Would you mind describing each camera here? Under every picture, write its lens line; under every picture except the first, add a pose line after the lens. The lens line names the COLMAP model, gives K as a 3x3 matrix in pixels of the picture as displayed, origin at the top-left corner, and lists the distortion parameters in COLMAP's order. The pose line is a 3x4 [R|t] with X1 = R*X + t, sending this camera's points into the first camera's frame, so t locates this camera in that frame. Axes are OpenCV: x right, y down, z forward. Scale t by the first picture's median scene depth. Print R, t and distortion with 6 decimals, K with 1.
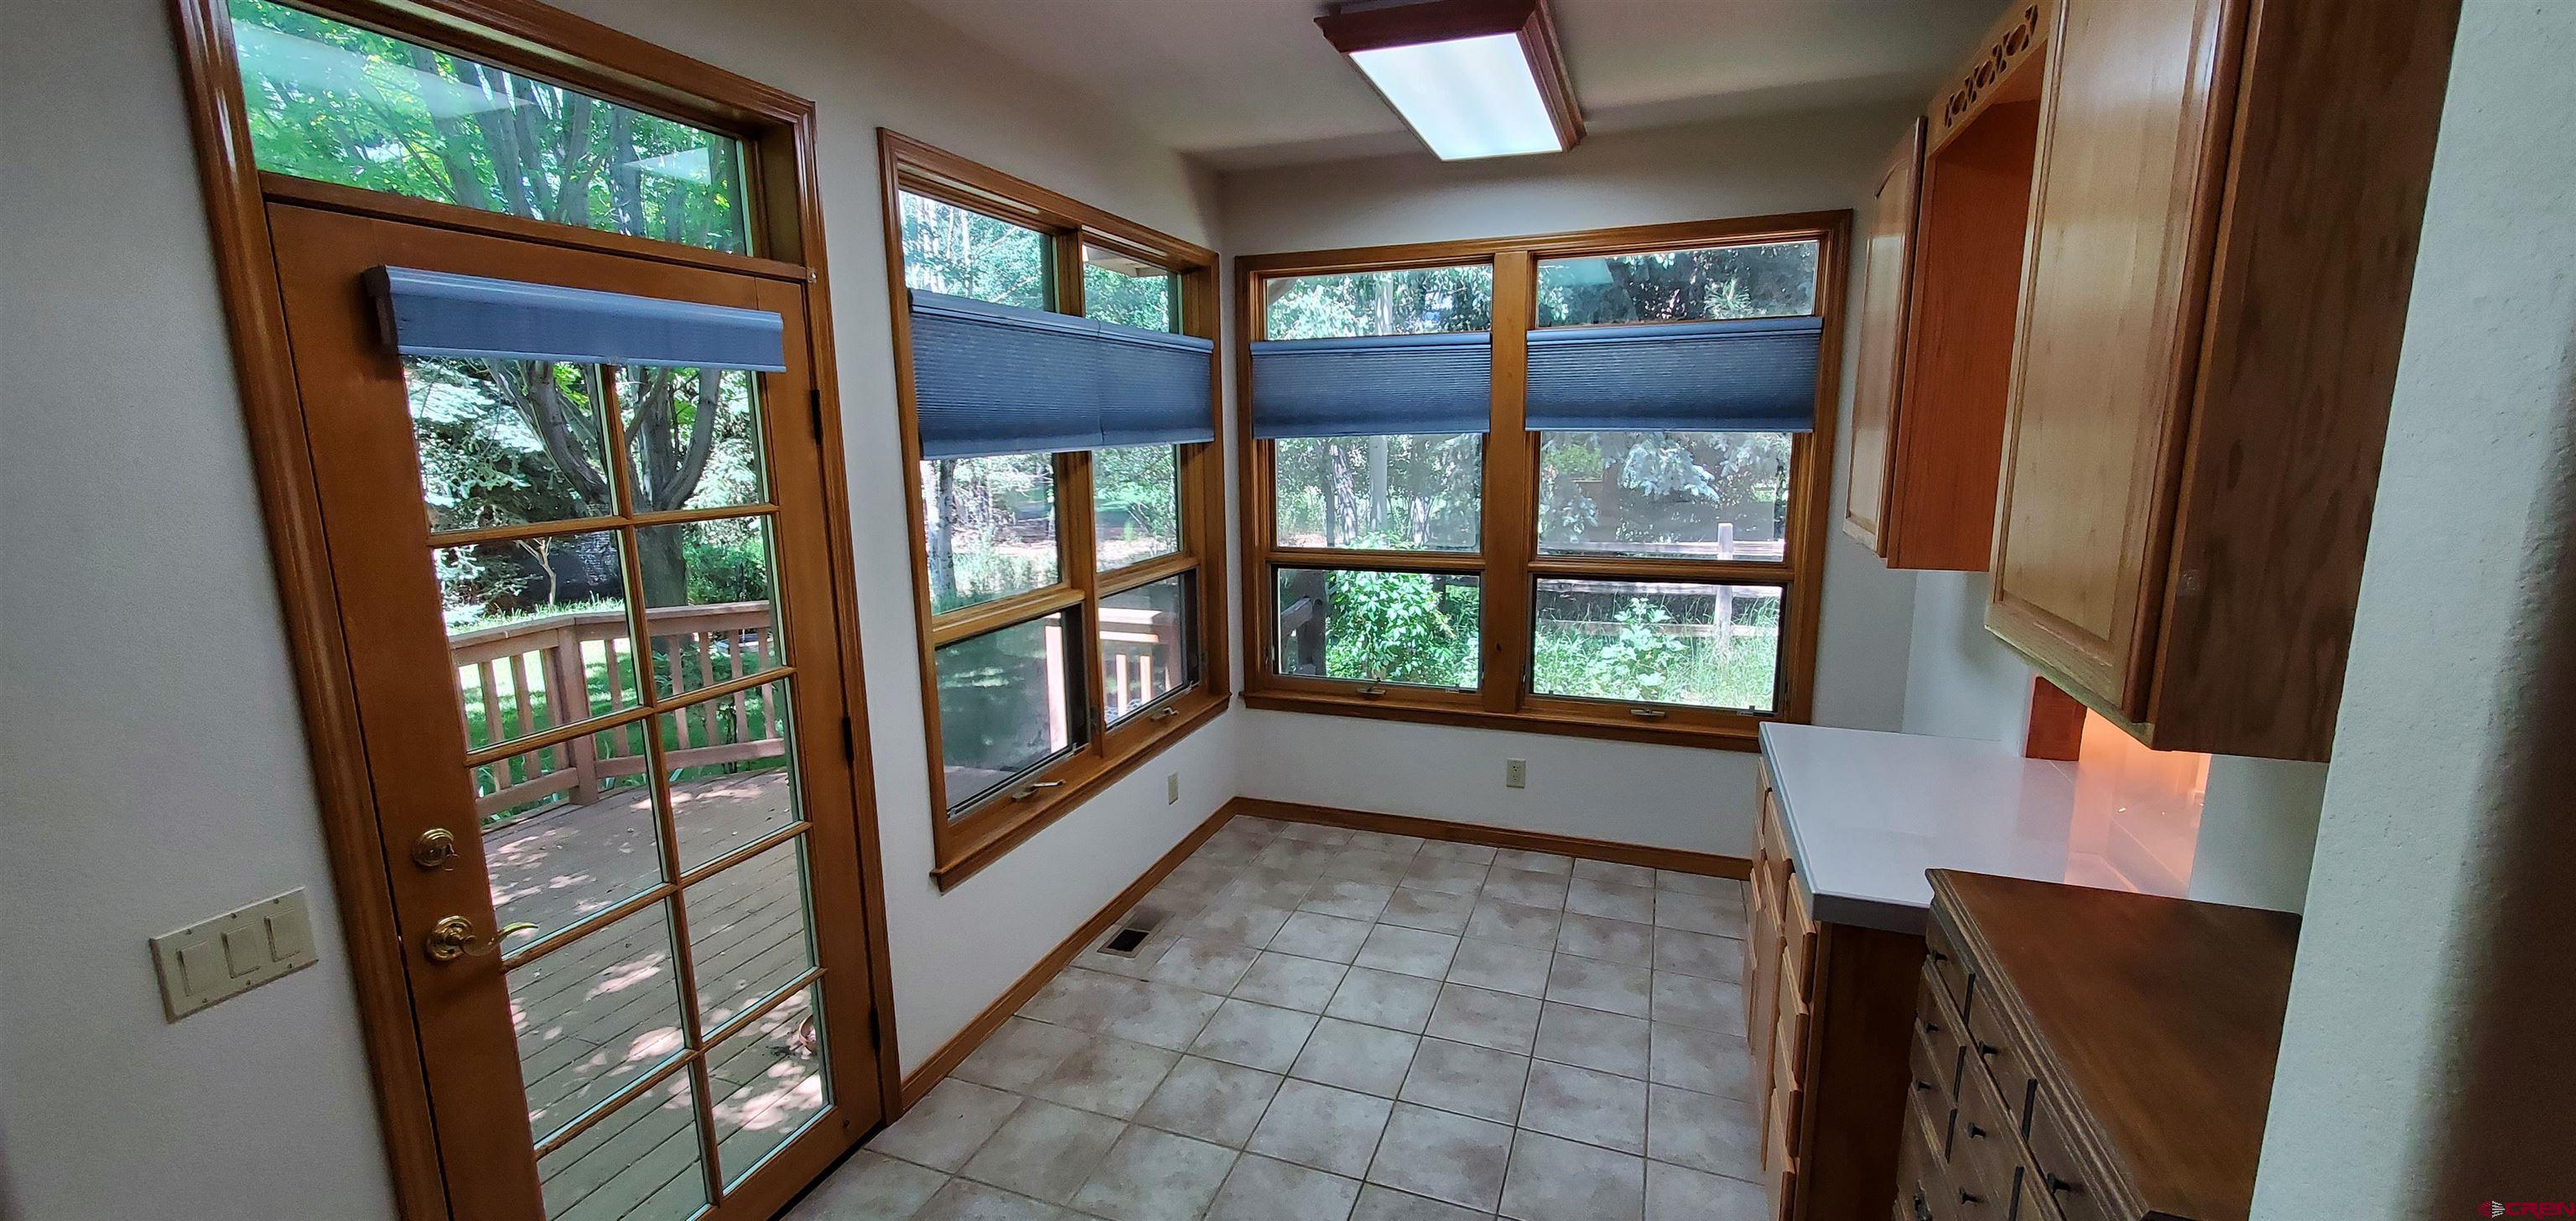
lens RADIAL K [[1022.2, 0, 1278.2], [0, 1022.2, 620.2], [0, 0, 1]] dist [0.001163, -0.000368]
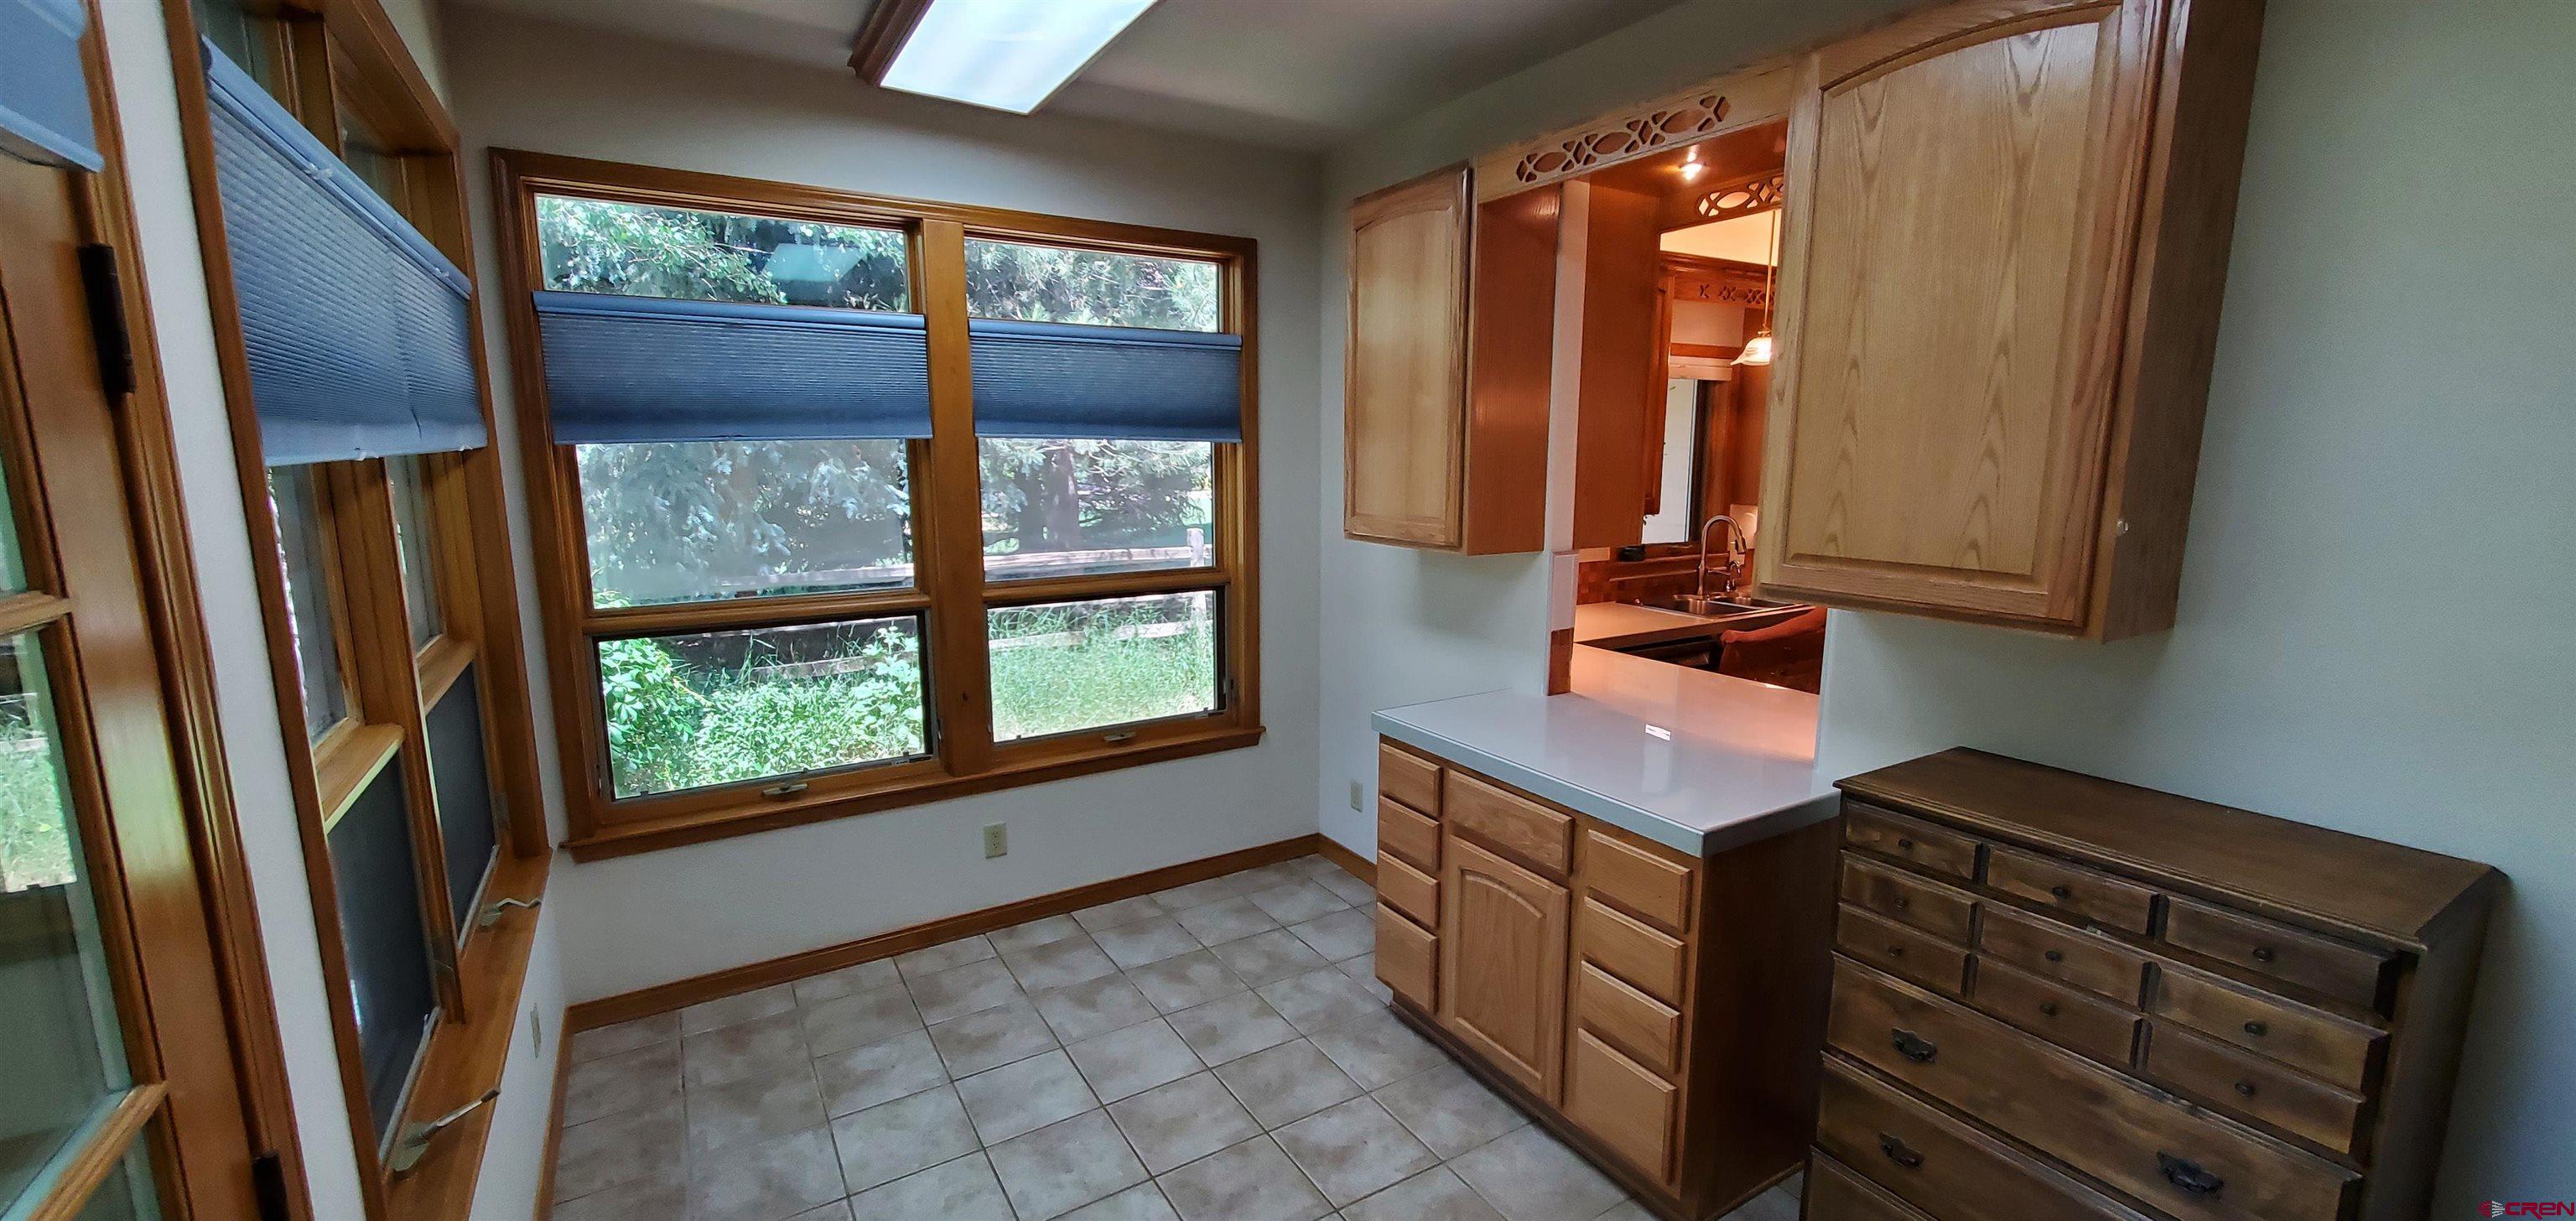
lens RADIAL K [[1022.2, 0, 1285.3], [0, 1022.2, 622.6], [0, 0, 1]] dist [0.001163, -0.000368]
pose [[0.613640, -0.122818, 0.779975, -0.273602], [0.138443, 0.989261, 0.046854, -0.037392], [-0.777354, 0.079230, 0.624054, 0.281095]]
